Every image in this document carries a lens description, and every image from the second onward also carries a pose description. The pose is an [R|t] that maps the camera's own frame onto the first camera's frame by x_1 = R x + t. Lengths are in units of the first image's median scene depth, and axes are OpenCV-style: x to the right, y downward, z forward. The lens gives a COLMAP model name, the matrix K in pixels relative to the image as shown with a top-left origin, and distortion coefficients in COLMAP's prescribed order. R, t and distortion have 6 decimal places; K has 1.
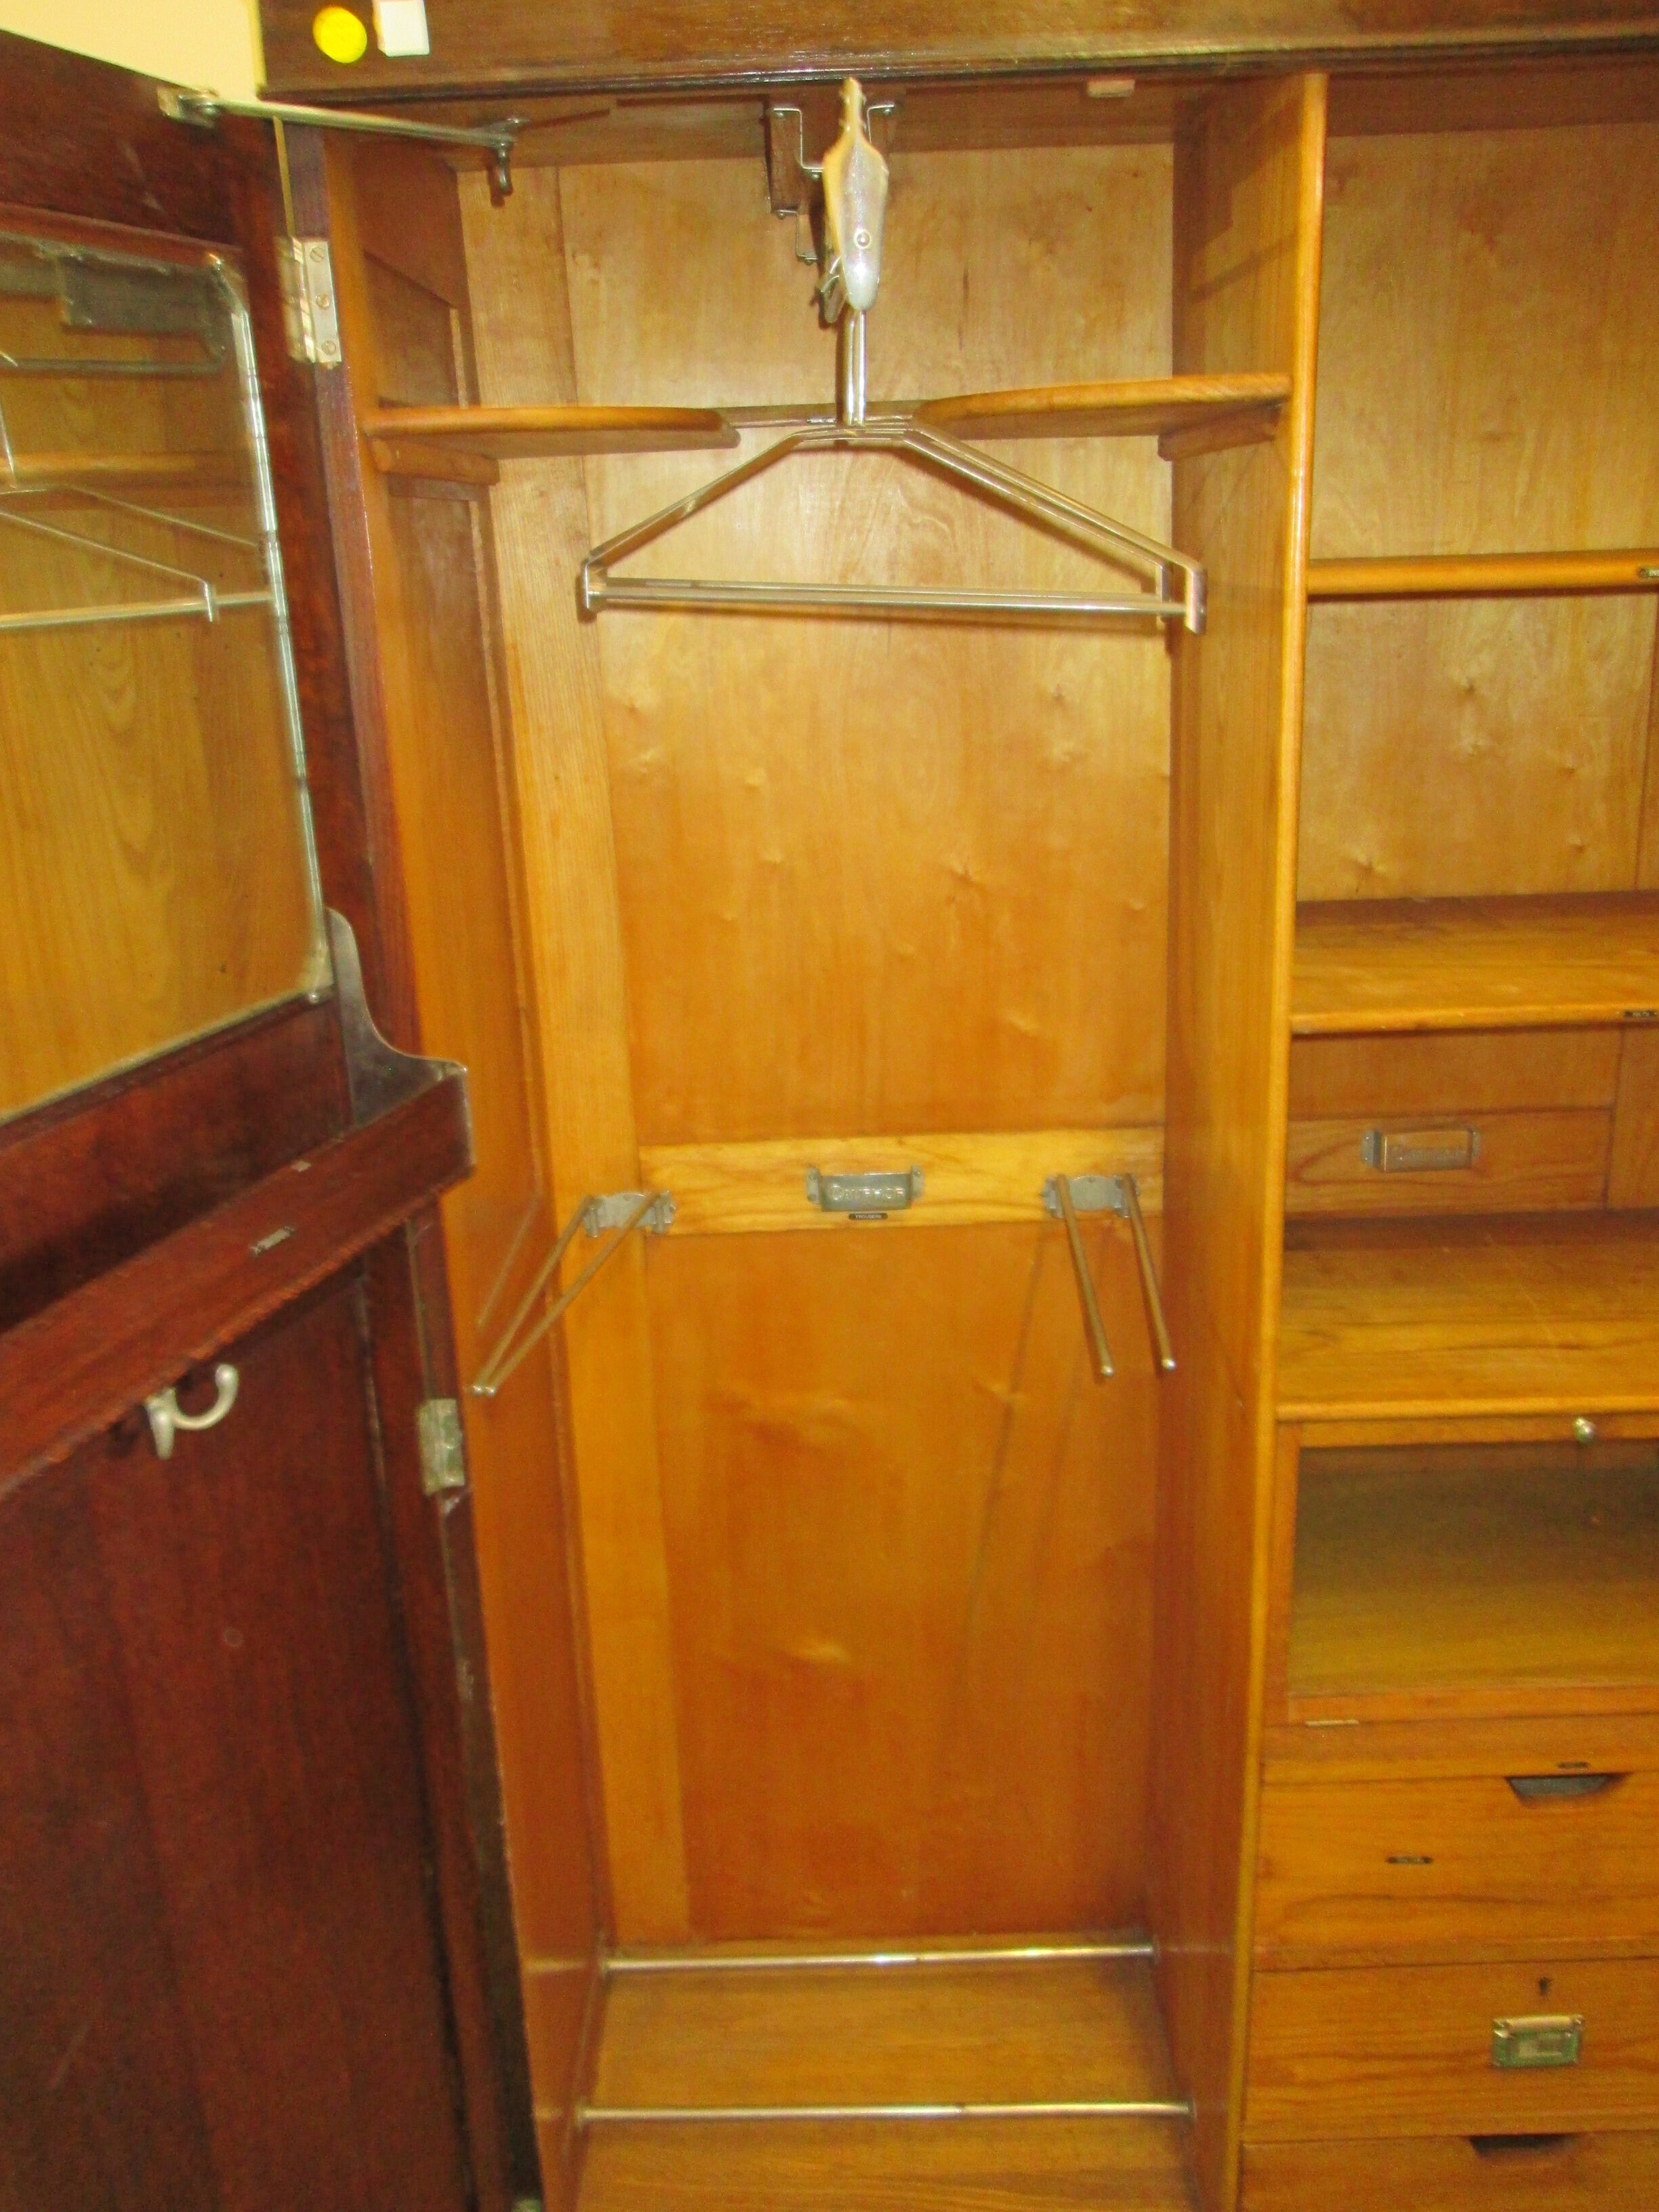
lens RADIAL K [[1699.4, 0, 804.8], [0, 1699.4, 1073.9], [0, 0, 1]] dist [-0.055458, 0.022892]
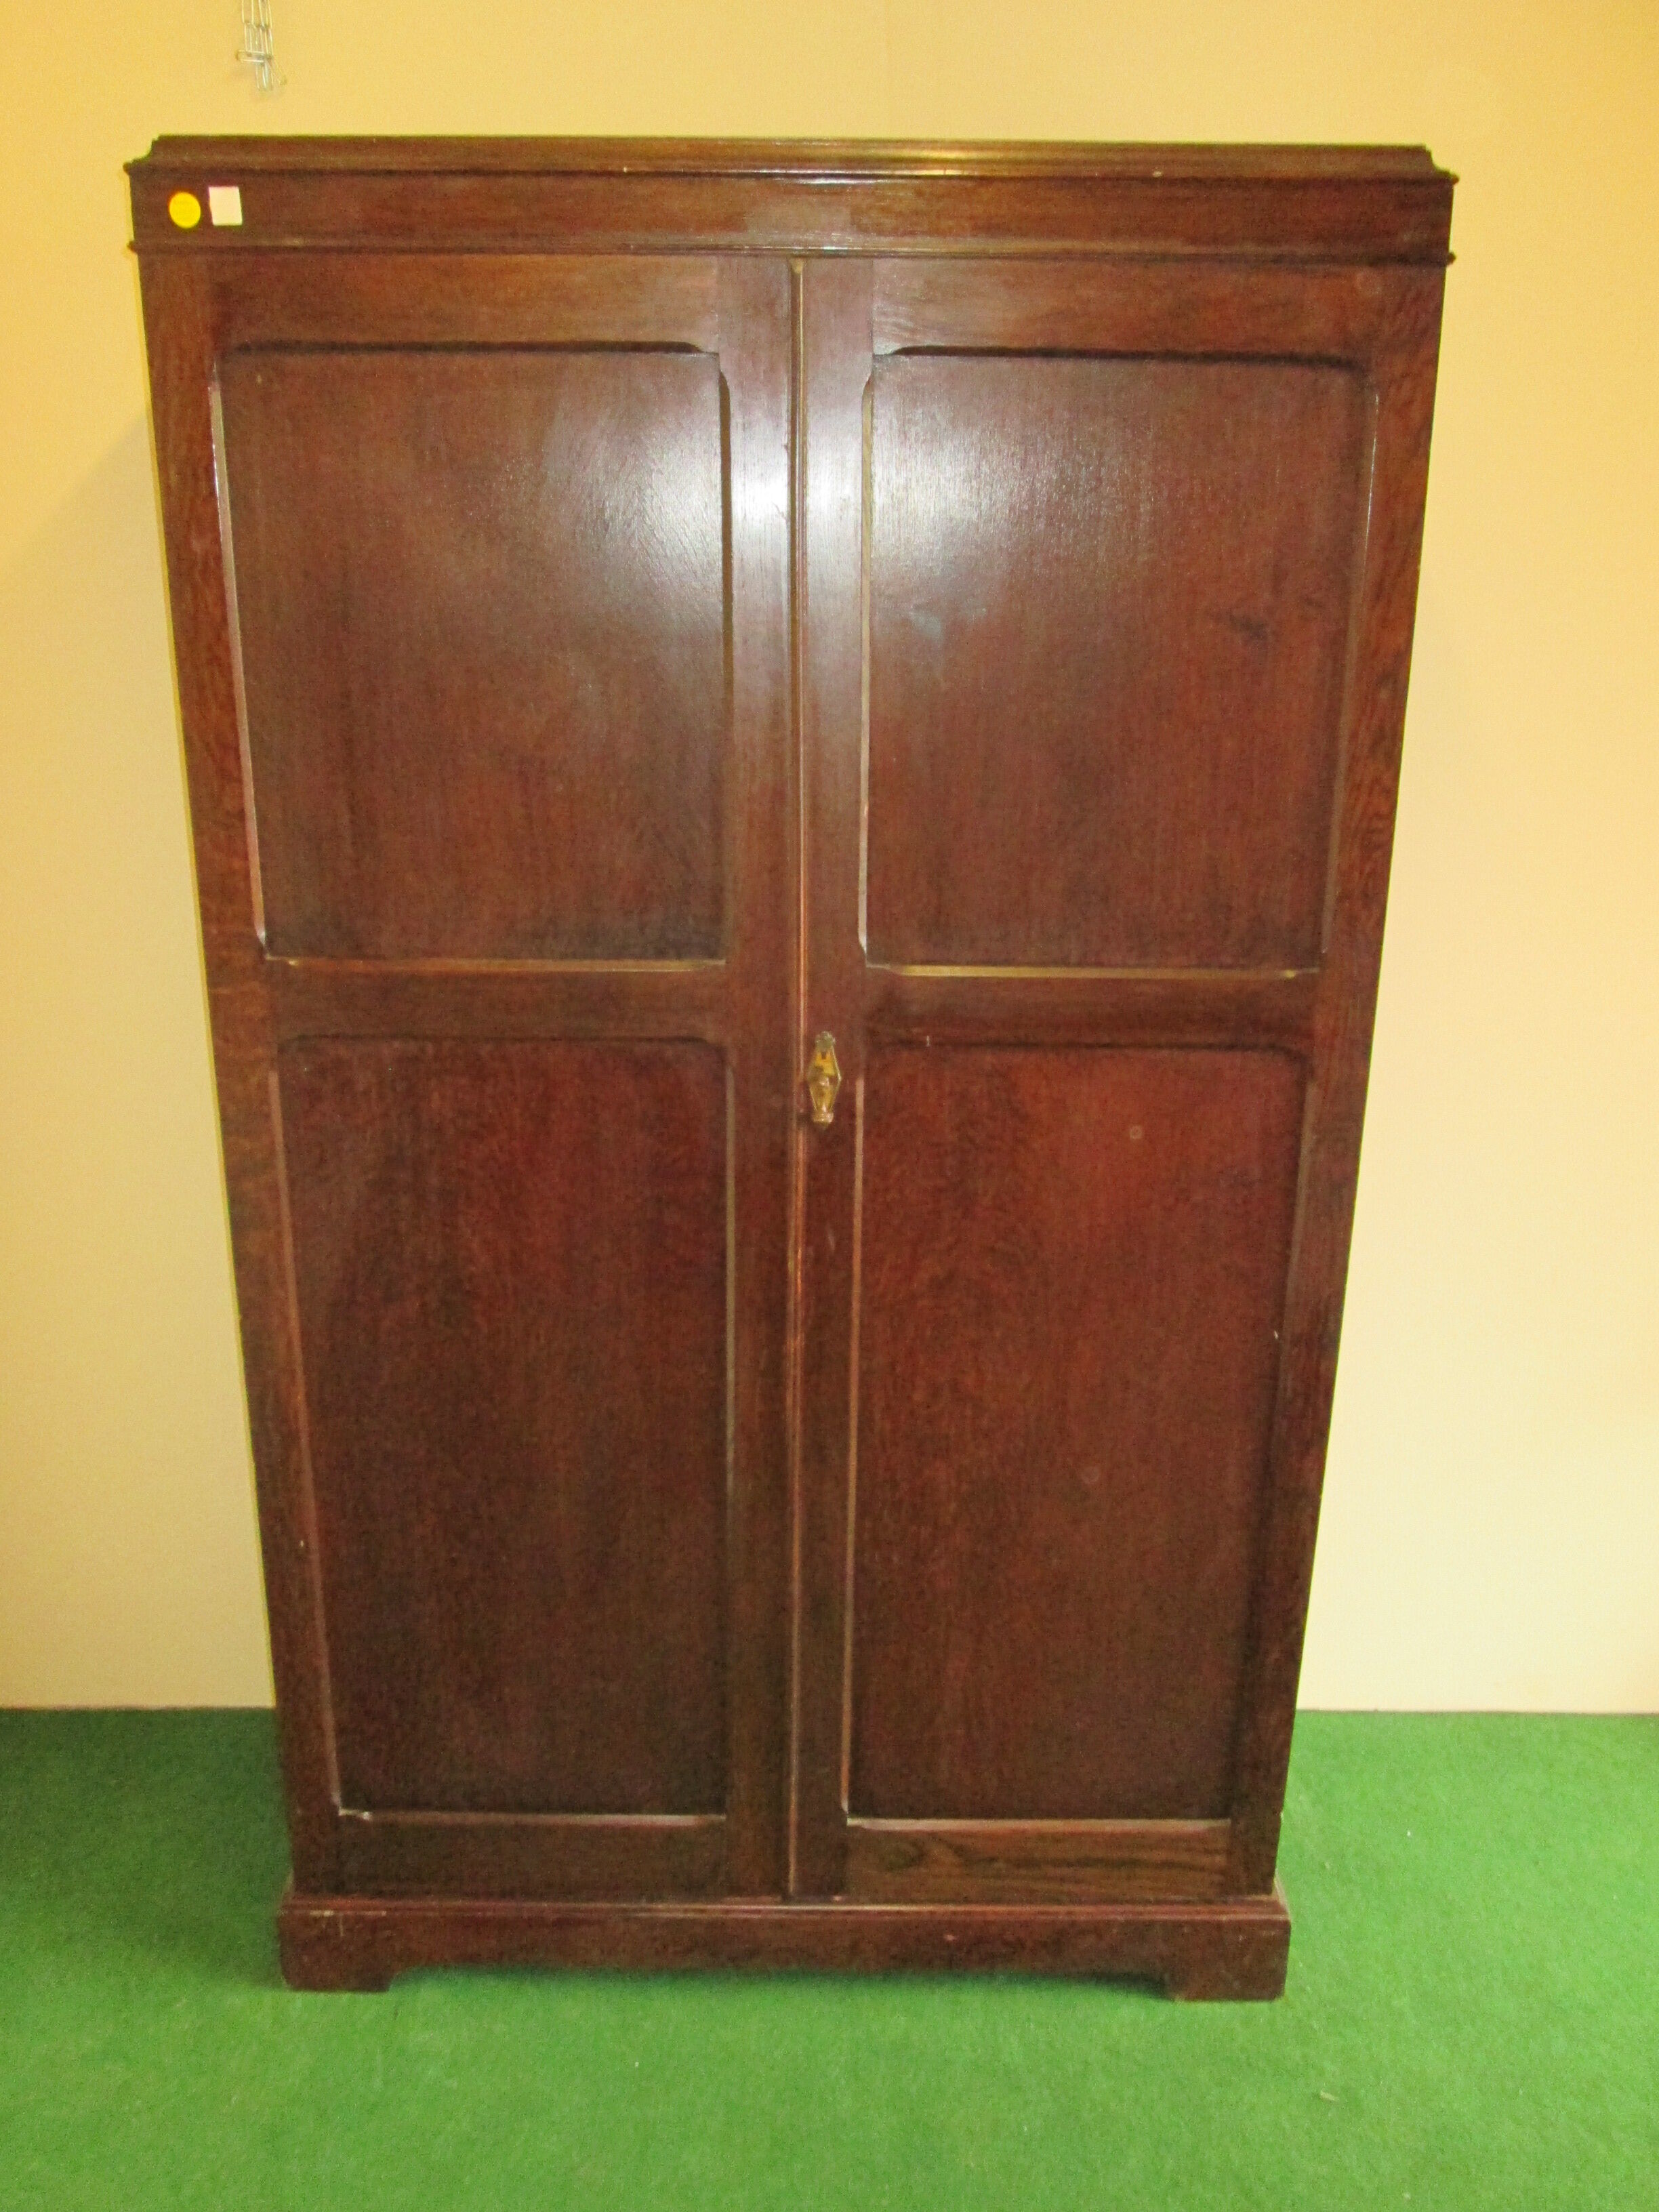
lens RADIAL K [[1699.4, 0, 822.7], [0, 1699.4, 1056.2], [0, 0, 1]] dist [-0.055458, 0.022892]
pose [[0.998729, 0.042207, 0.027545, 0.194327], [-0.042490, 0.999049, 0.009762, 0.066862], [-0.027107, -0.010920, 0.999573, -0.355247]]
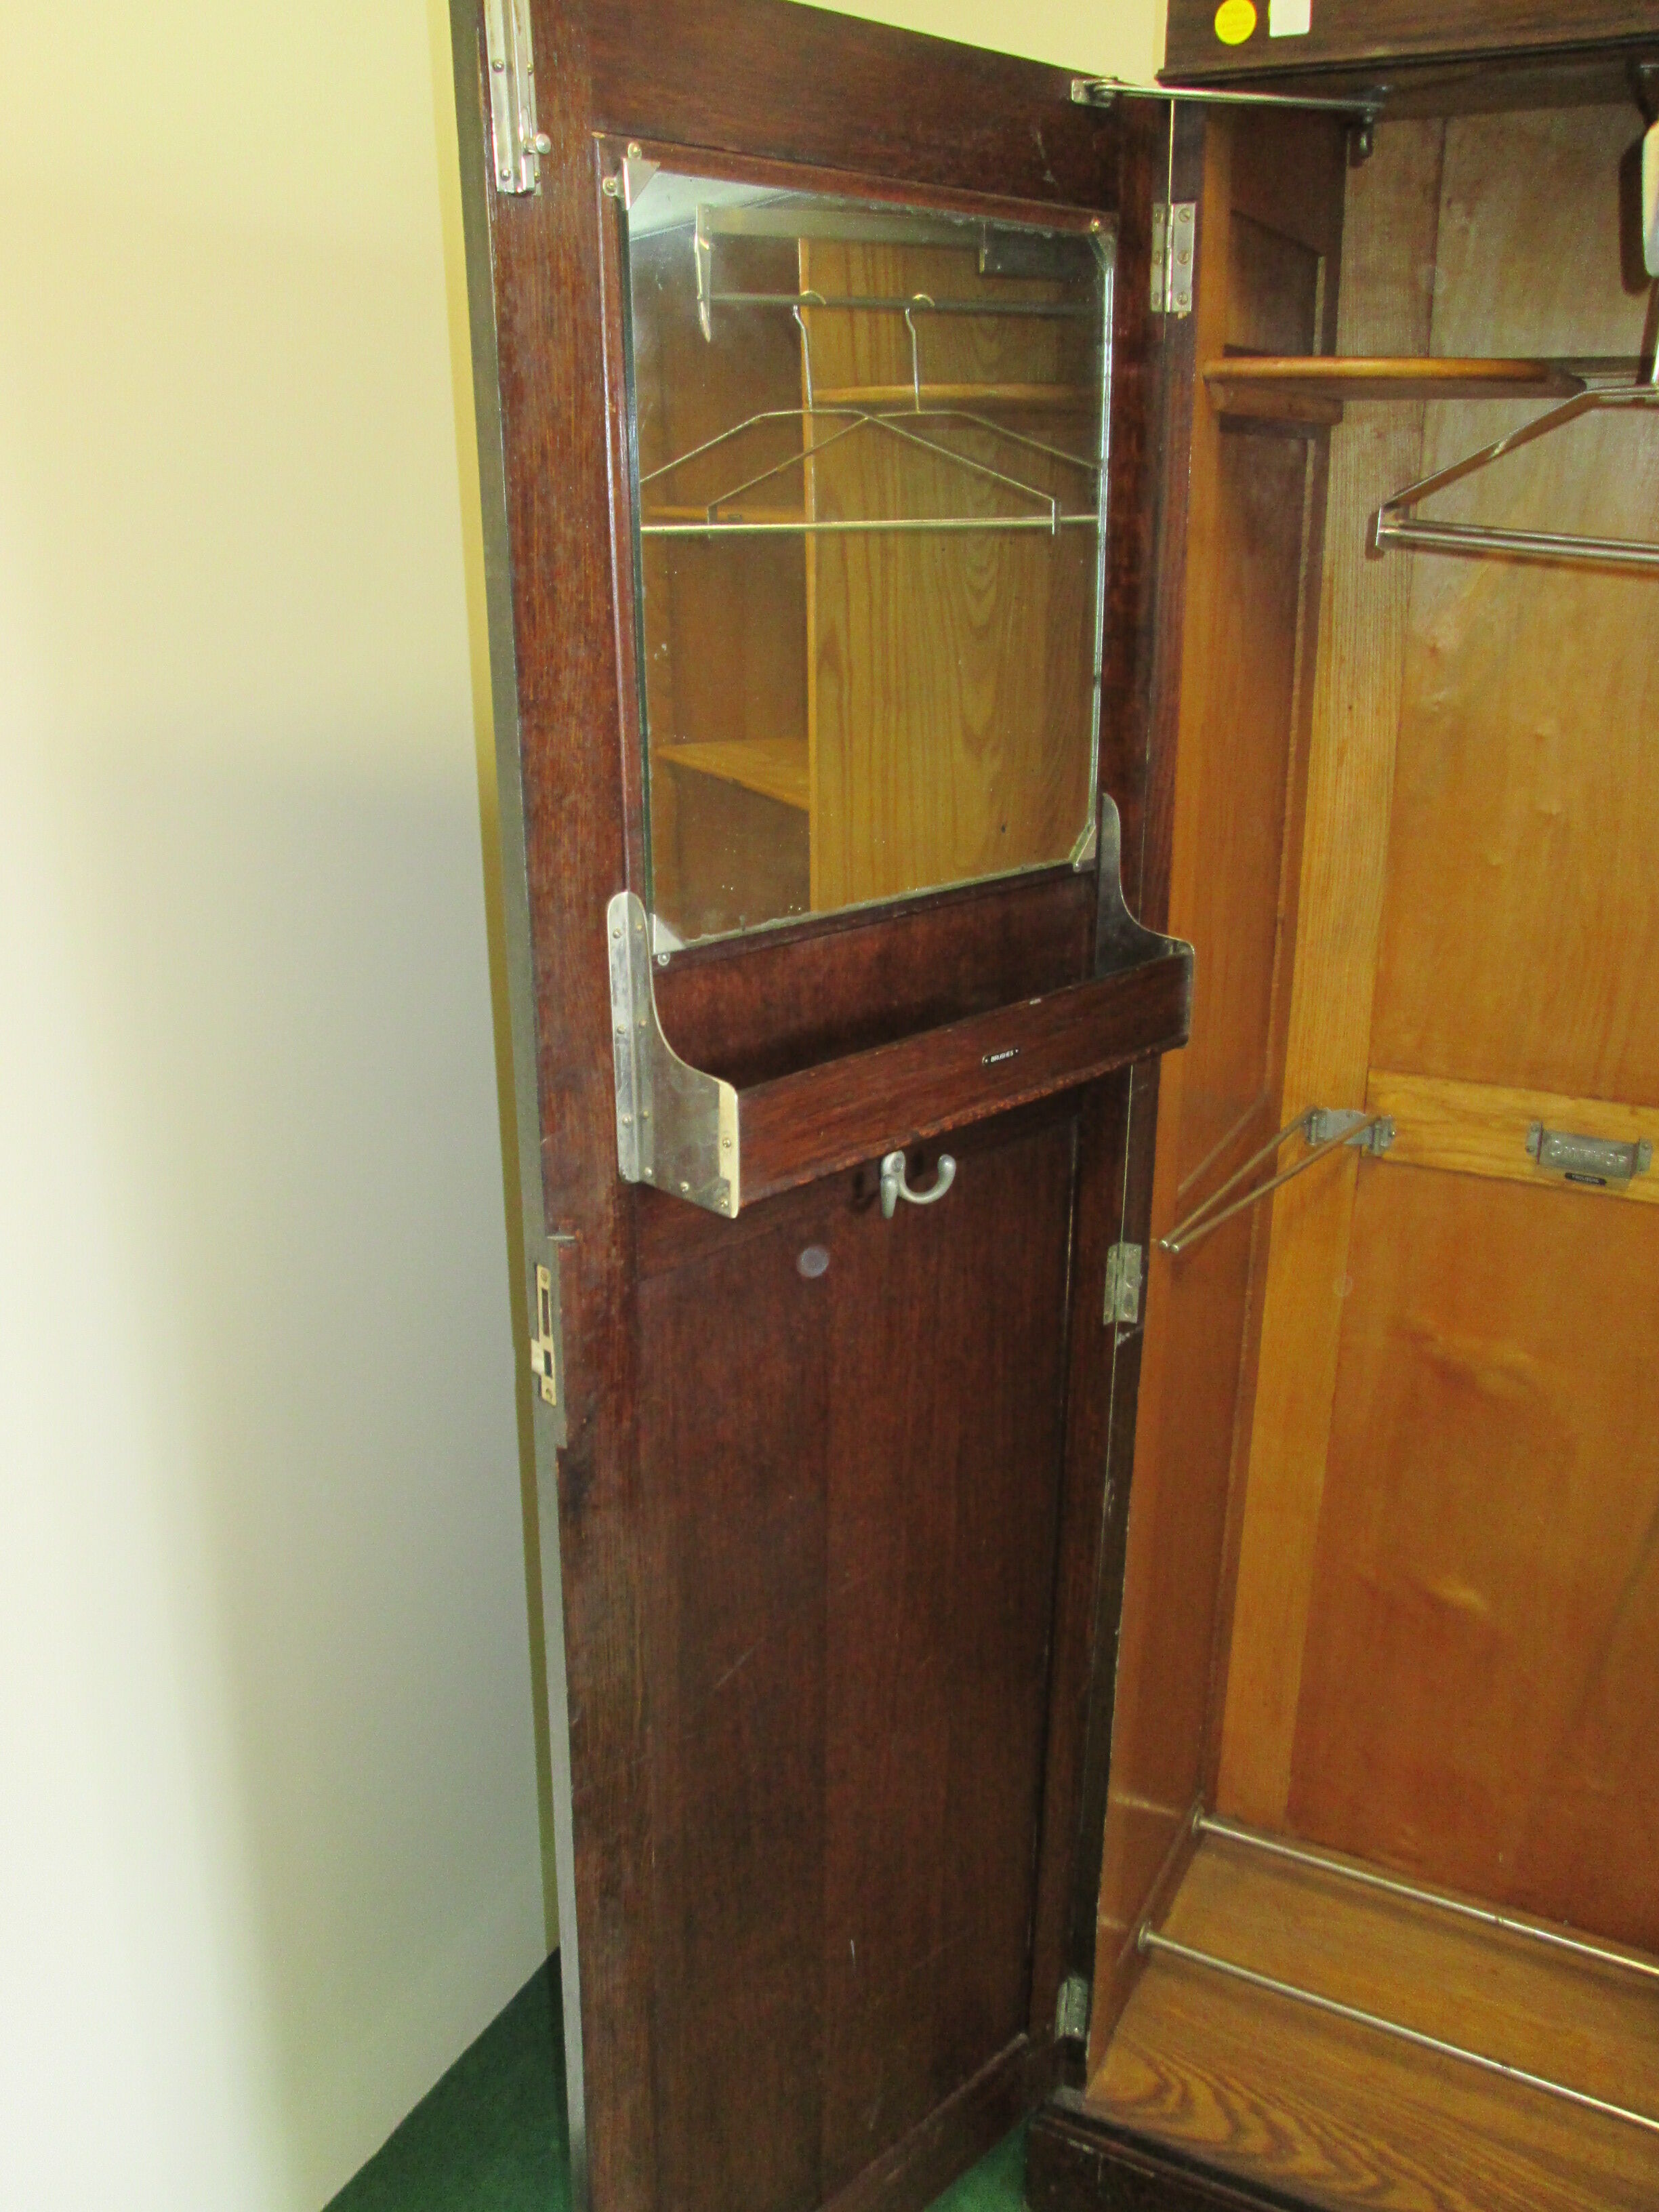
lens RADIAL K [[1699.4, 0, 886.2], [0, 1699.4, 1078.4], [0, 0, 1]] dist [-0.055458, 0.022892]
pose [[0.898334, 0.180228, -0.400641, 0.060439], [-0.164925, 0.983624, 0.072681, 0.024741], [0.407179, 0.000784, 0.913348, -0.082011]]
